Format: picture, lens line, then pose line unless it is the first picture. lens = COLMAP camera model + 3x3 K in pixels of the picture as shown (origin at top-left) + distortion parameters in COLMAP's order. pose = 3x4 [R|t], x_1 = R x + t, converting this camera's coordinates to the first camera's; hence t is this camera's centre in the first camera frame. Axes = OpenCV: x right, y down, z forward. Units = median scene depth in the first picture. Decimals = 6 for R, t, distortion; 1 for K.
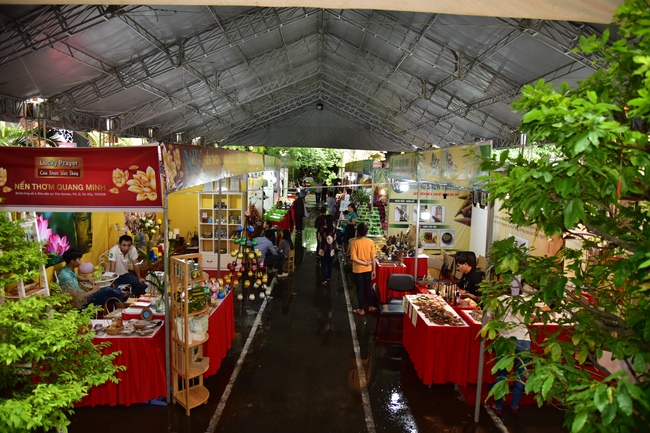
lens RADIAL K [[440.6, 0, 325.8], [0, 440.6, 216.7], [0, 0, 1]] dist [-0.042283, 0.007240]
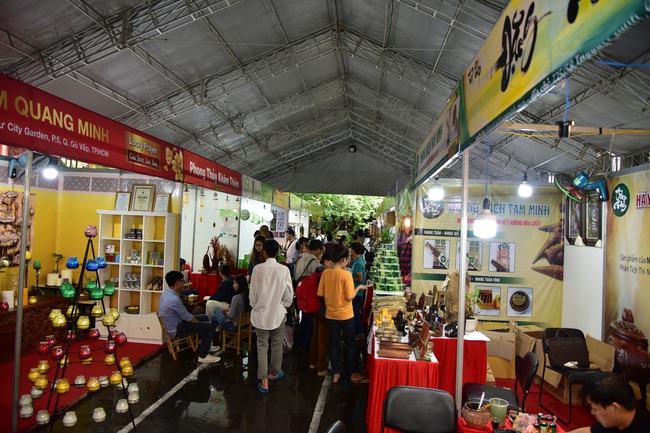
lens RADIAL K [[440.6, 0, 323.9], [0, 440.6, 215.6], [0, 0, 1]] dist [-0.042283, 0.007240]
pose [[0.993783, 0.014481, -0.110386, 0.089345], [-0.029663, 0.990105, -0.137161, 0.024573], [0.107307, 0.139582, 0.984379, 0.414984]]
